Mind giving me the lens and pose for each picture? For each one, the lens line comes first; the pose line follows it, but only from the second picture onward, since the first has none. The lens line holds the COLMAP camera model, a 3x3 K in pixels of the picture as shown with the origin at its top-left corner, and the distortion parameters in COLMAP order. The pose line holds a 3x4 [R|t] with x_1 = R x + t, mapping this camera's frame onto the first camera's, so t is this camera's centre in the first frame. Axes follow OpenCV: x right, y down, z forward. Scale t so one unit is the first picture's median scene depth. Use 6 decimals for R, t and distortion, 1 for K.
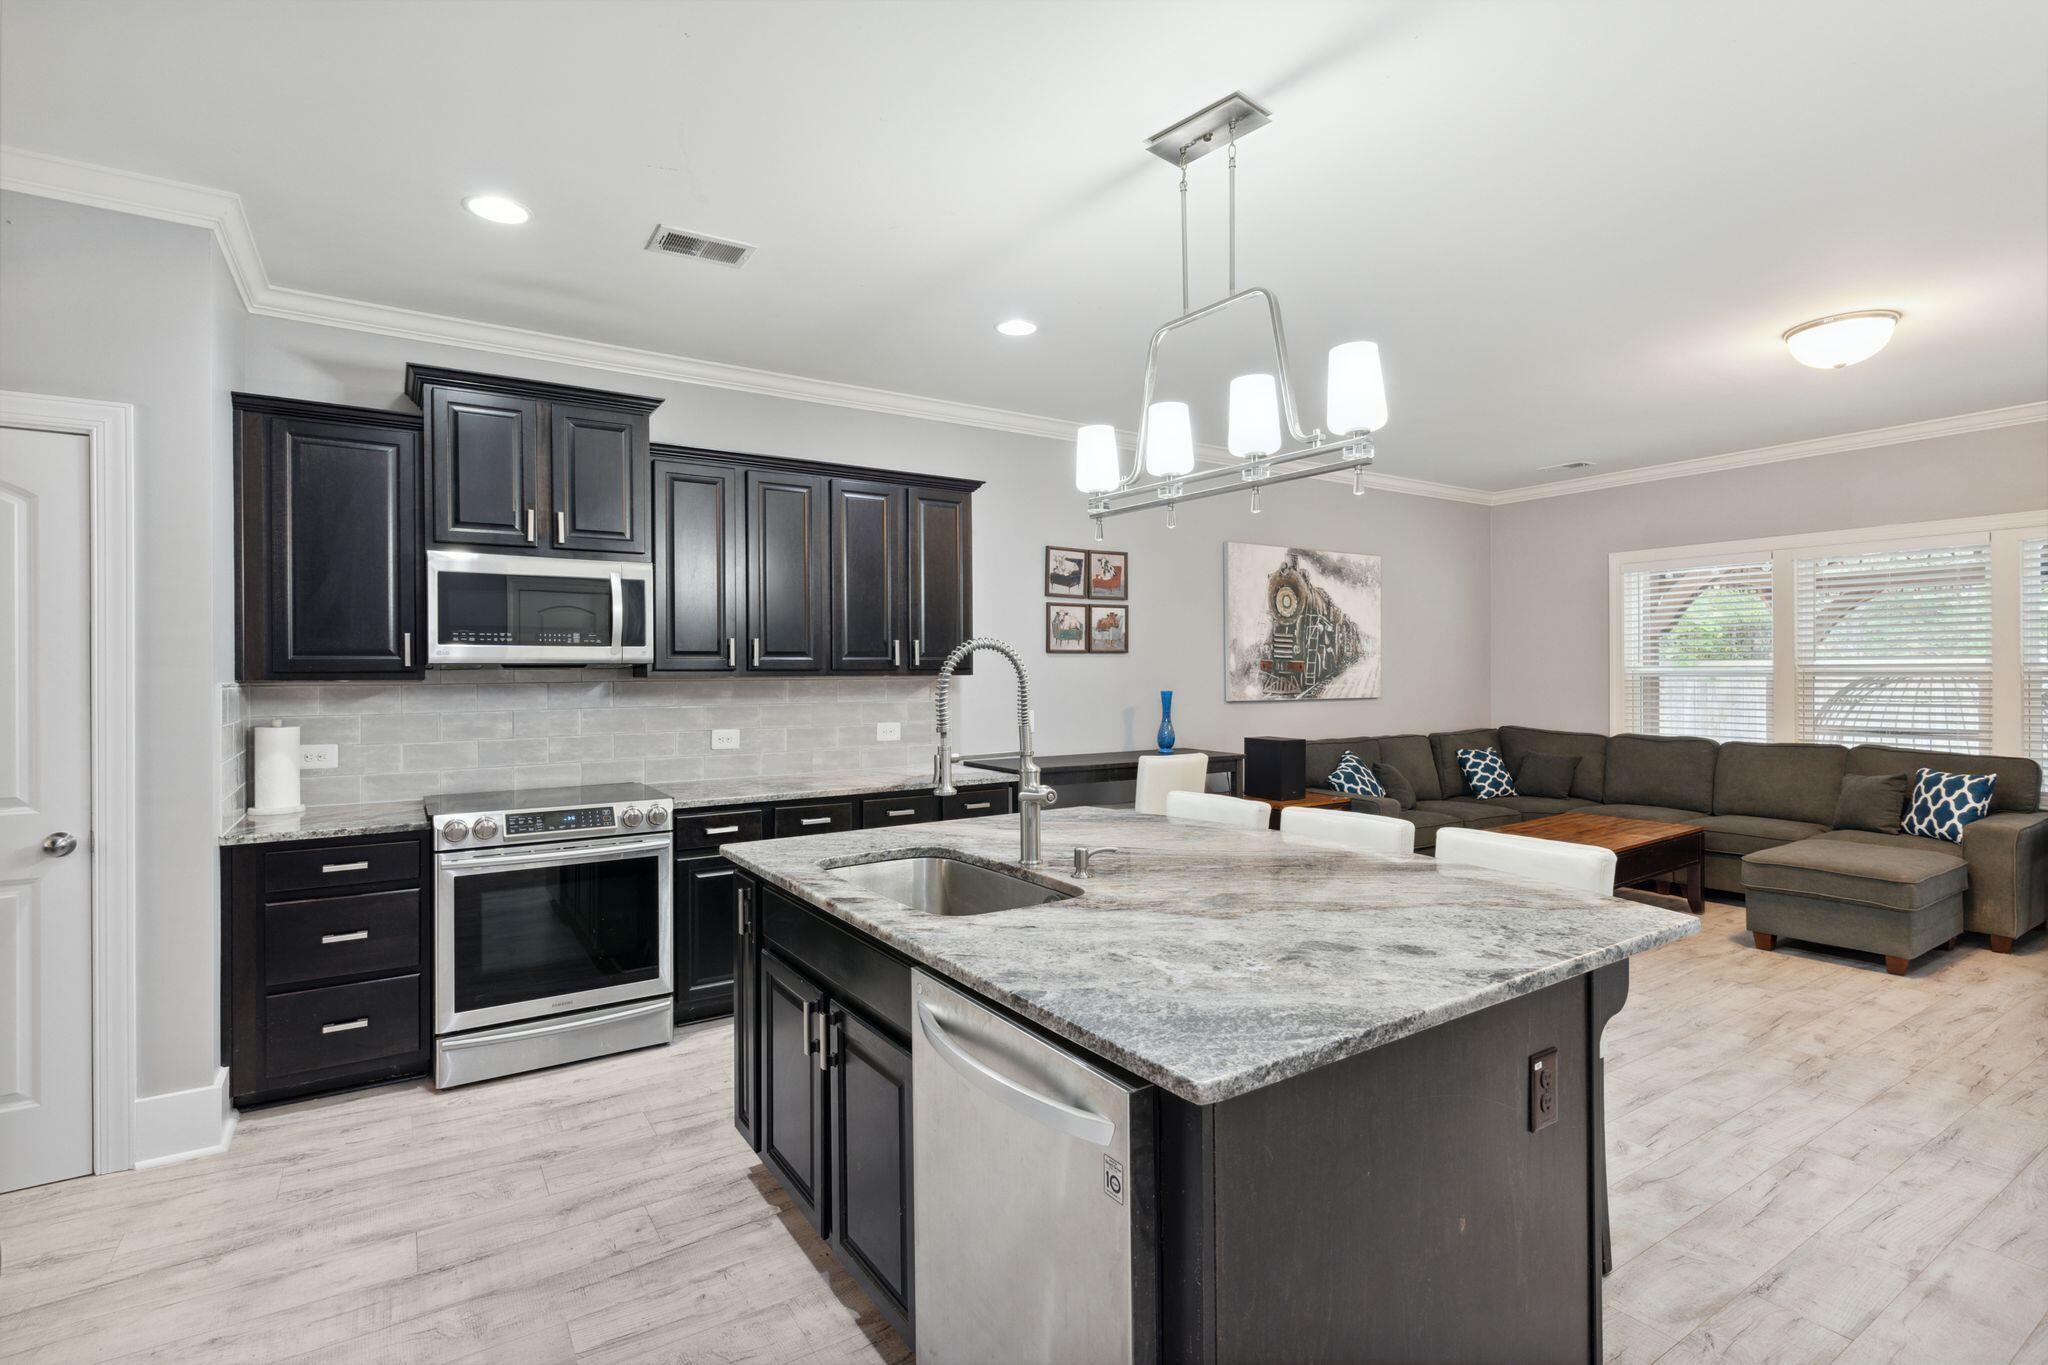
lens RADIAL K [[991.7, 0, 1016.8], [0, 991.7, 671.5], [0, 0, 1]] dist [-0.000827, -0.000040]
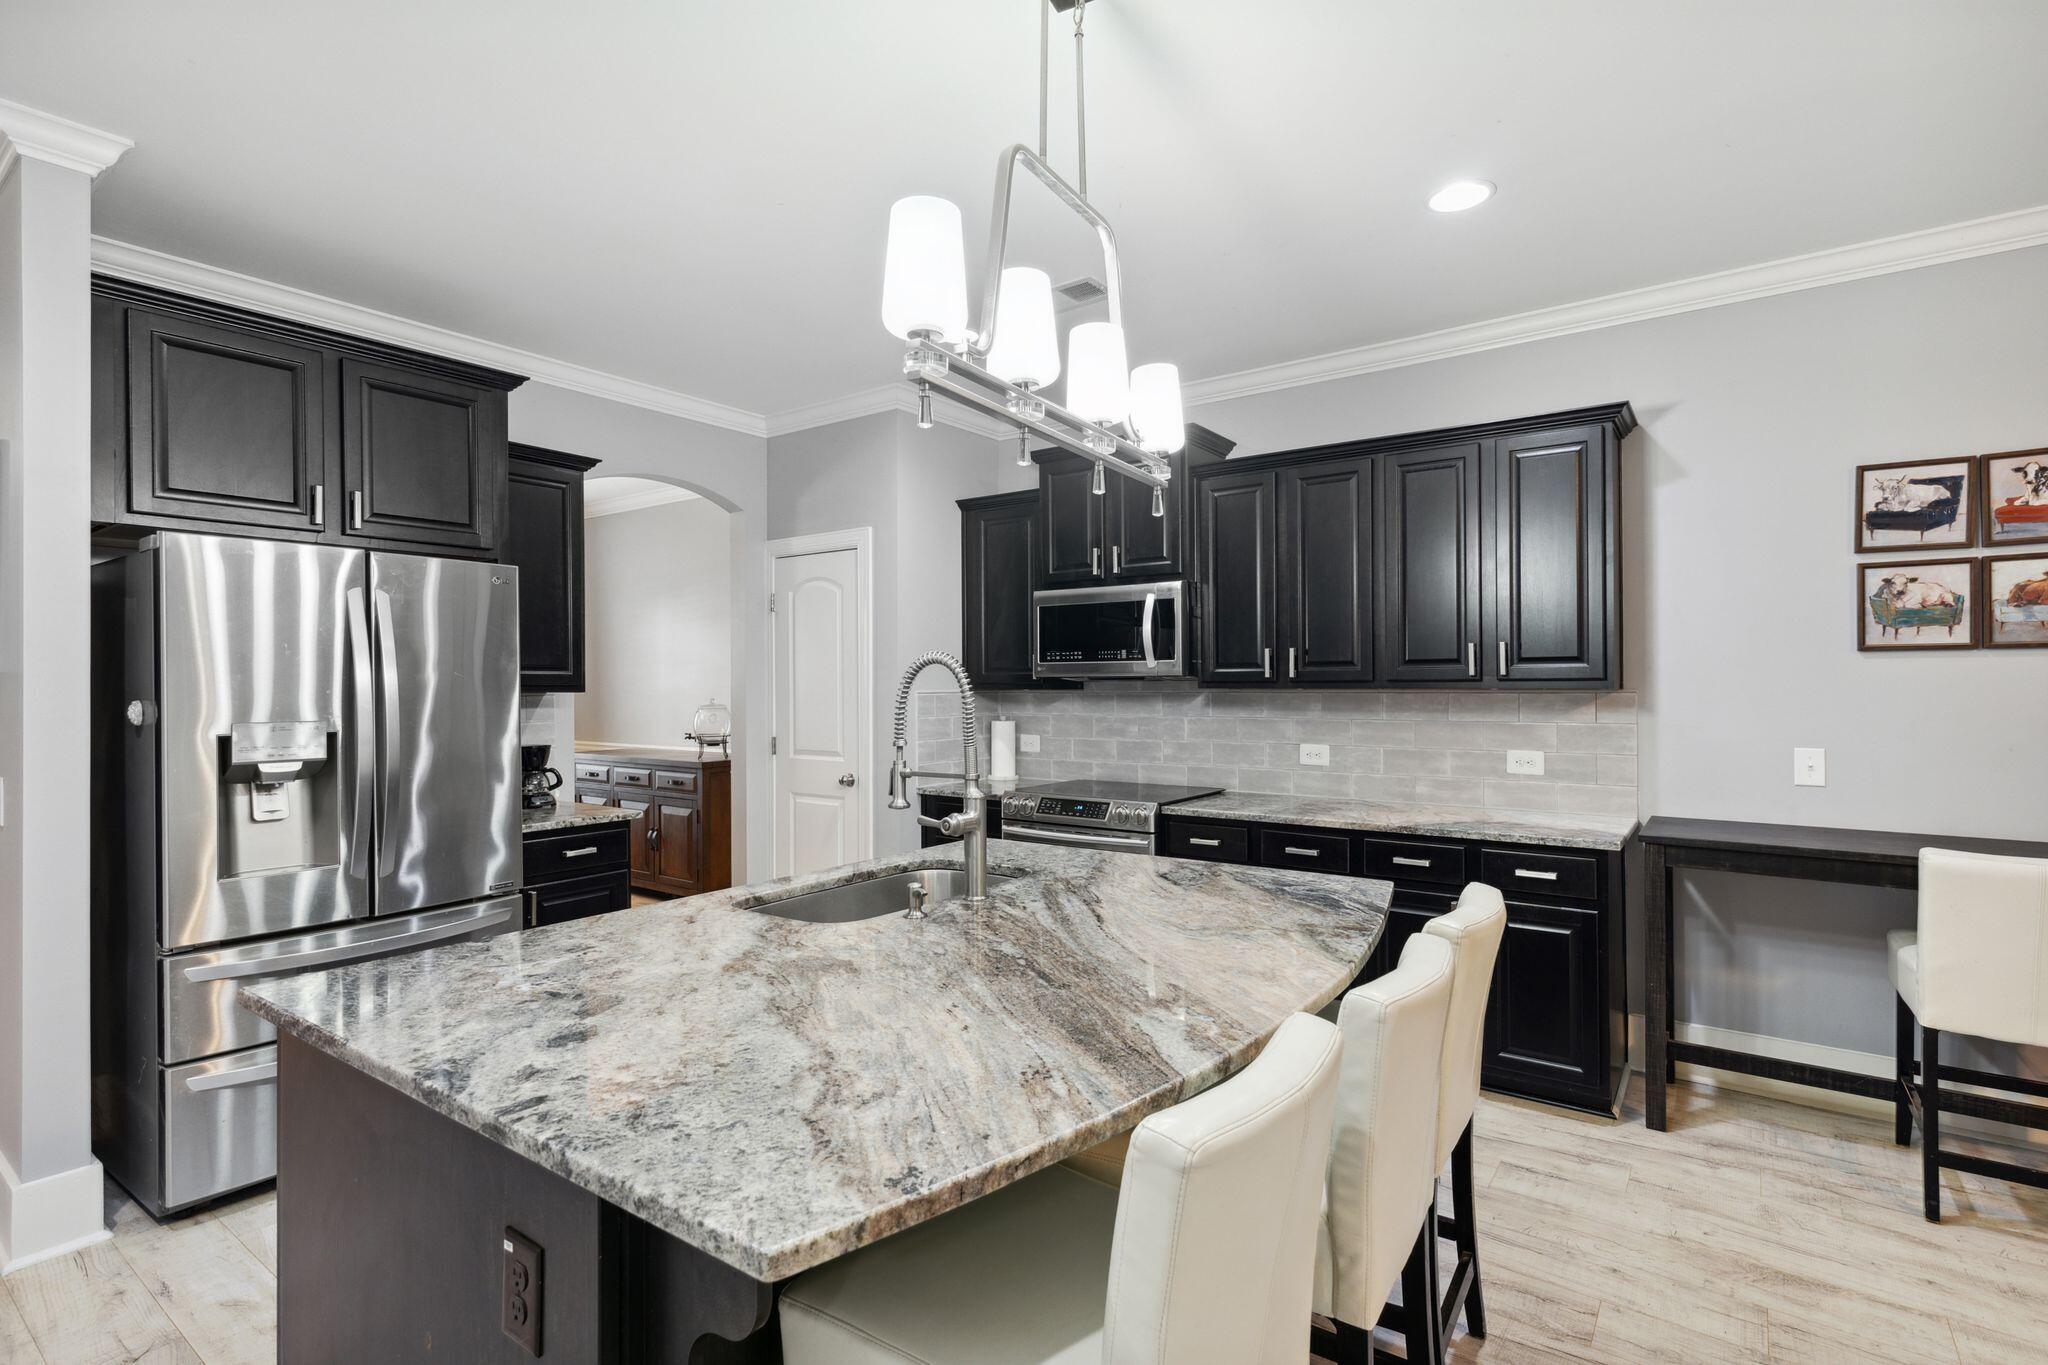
lens RADIAL K [[991.7, 0, 1016.8], [0, 991.7, 671.5], [0, 0, 1]] dist [-0.000827, -0.000040]
pose [[0.336777, -0.008149, -0.941549, 0.527127], [0.001845, 0.999966, -0.007995, -0.004015], [0.941583, 0.000956, 0.336781, 0.439596]]
